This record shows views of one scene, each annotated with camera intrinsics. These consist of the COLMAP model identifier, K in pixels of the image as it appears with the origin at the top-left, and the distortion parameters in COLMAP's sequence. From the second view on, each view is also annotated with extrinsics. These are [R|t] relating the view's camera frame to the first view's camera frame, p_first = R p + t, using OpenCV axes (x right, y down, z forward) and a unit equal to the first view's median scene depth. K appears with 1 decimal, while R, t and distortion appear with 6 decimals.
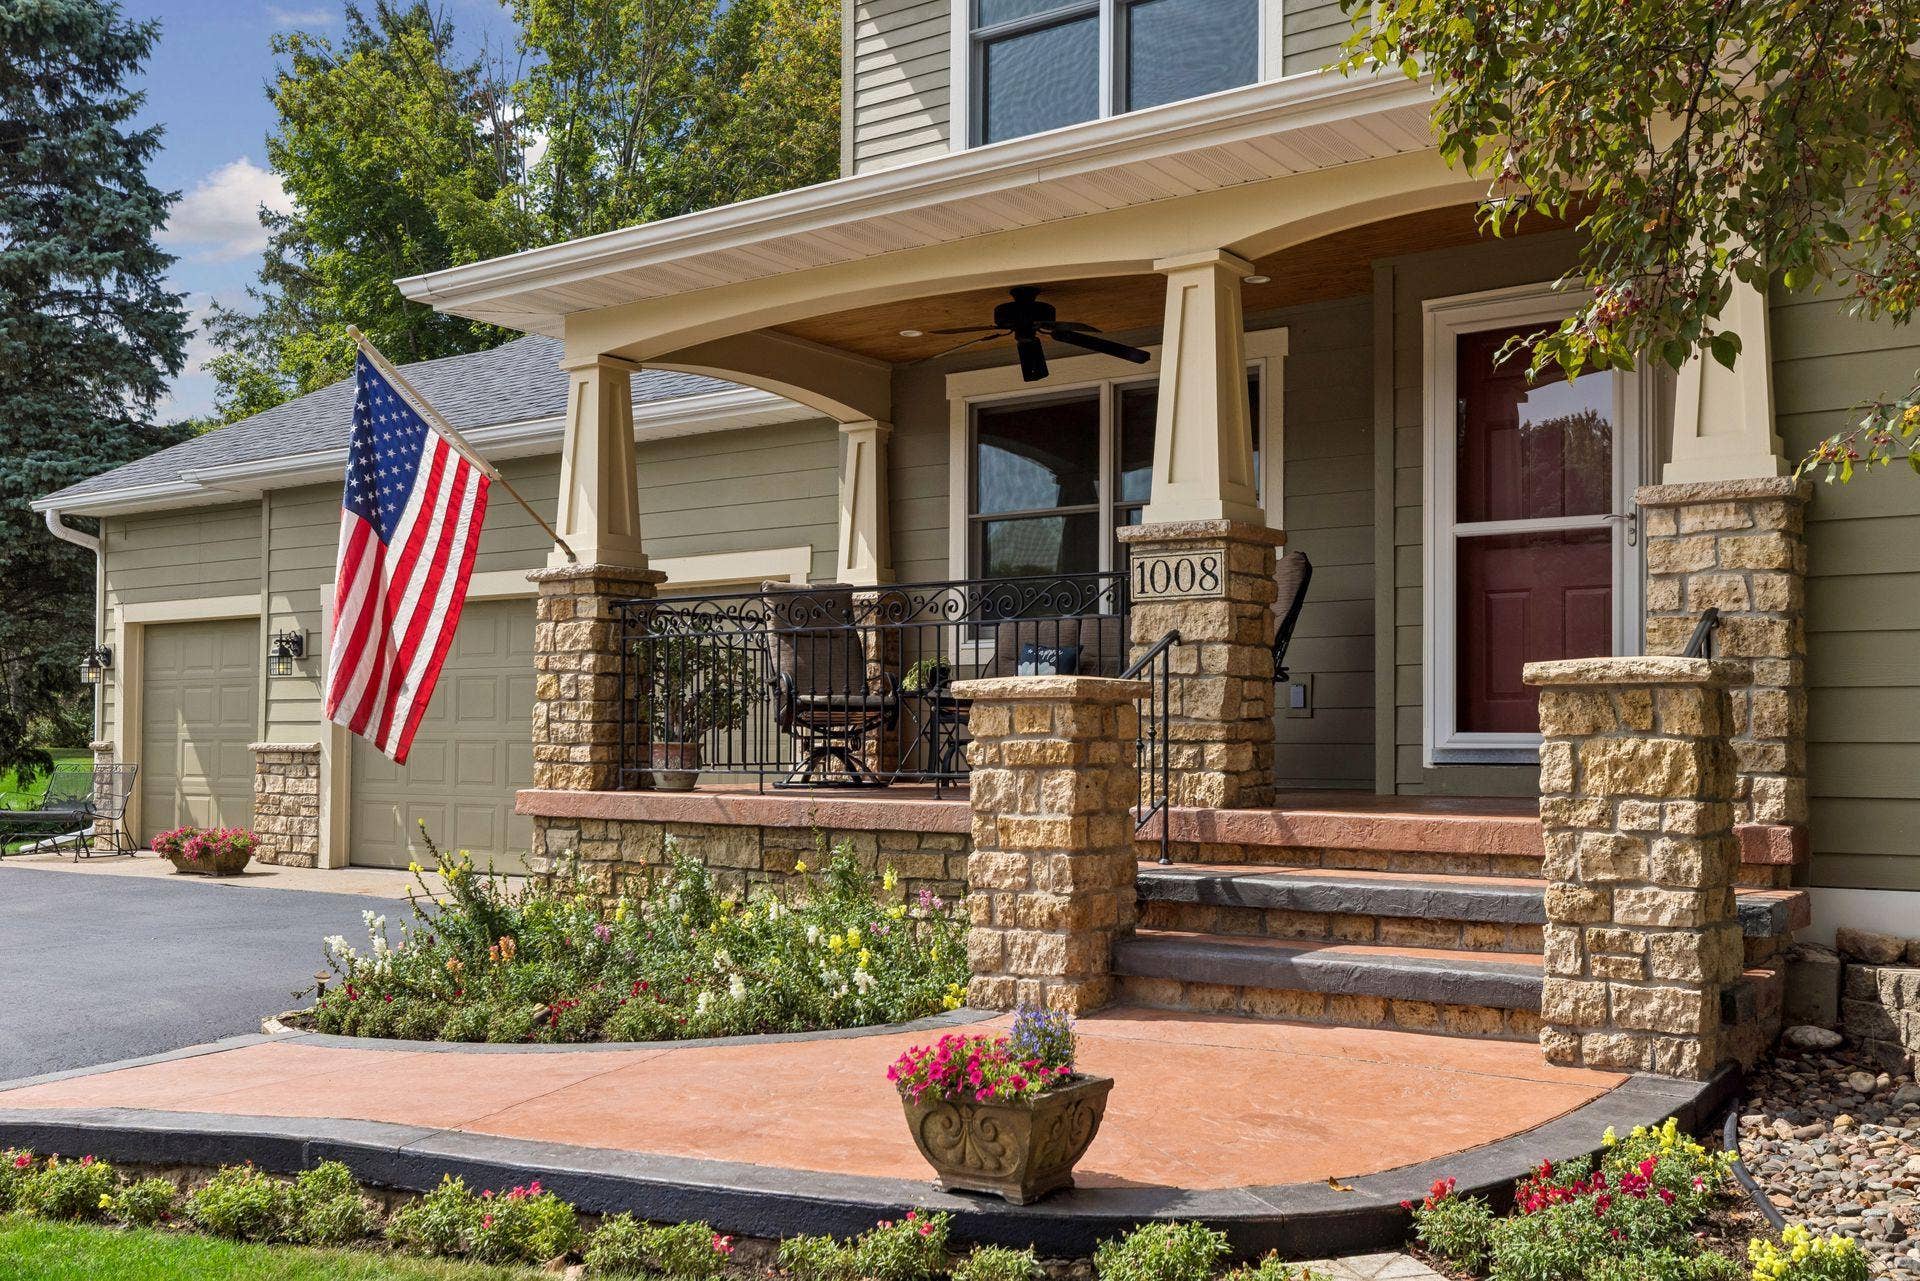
lens RADIAL K [[1786.2, 0, 960.0], [0, 1786.2, 640.5], [0, 0, 1]] dist [0.025974, -0.000205]
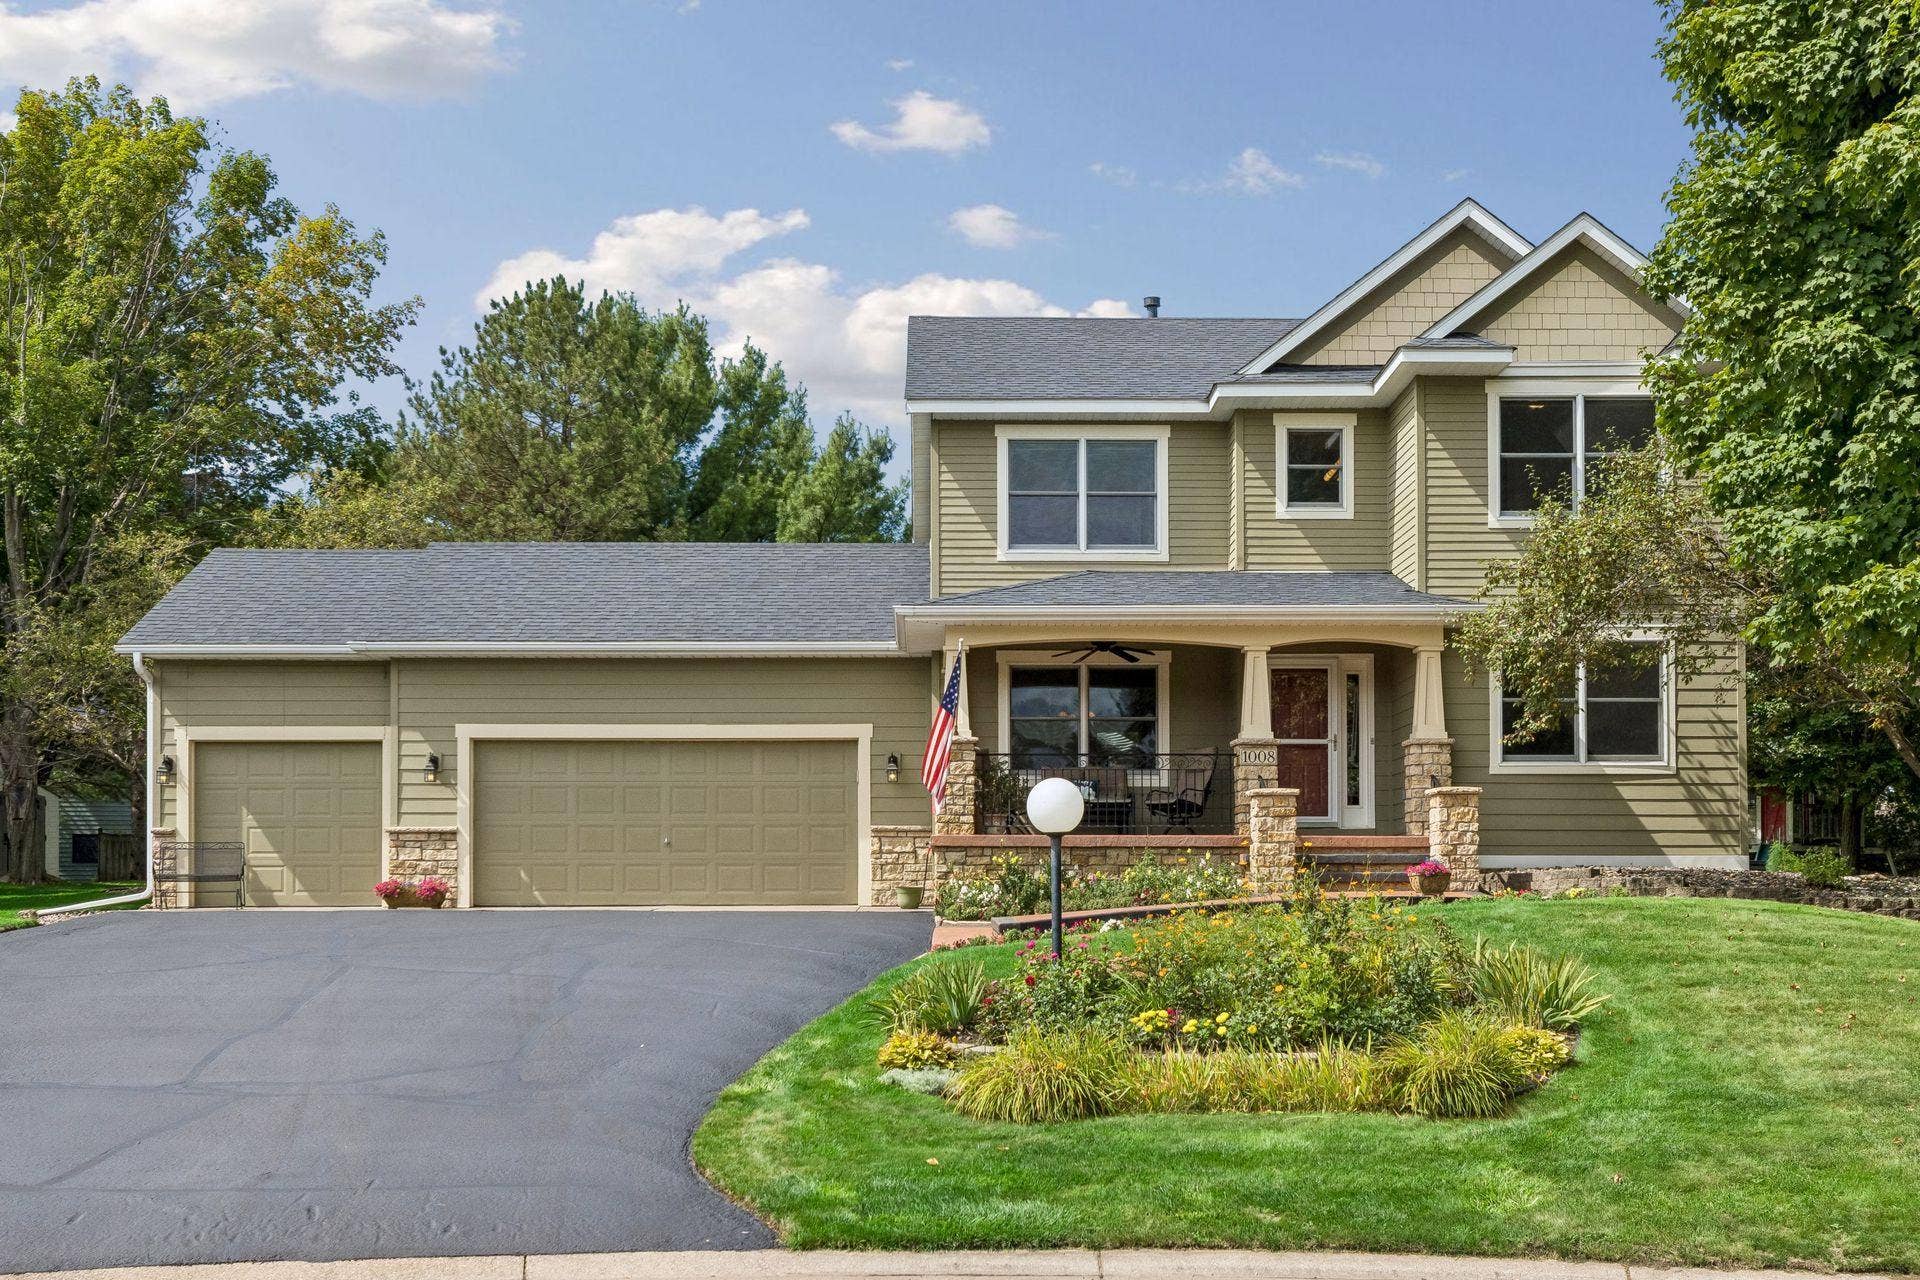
lens RADIAL K [[1786.2, 0, 960.0], [0, 1786.2, 640.0], [0, 0, 1]] dist [0.025974, -0.000205]
pose [[0.850407, 0.072083, 0.521164, -1.304563], [-0.029853, 0.995585, -0.088990, 0.034770], [-0.525278, 0.060119, 0.848804, -0.884899]]
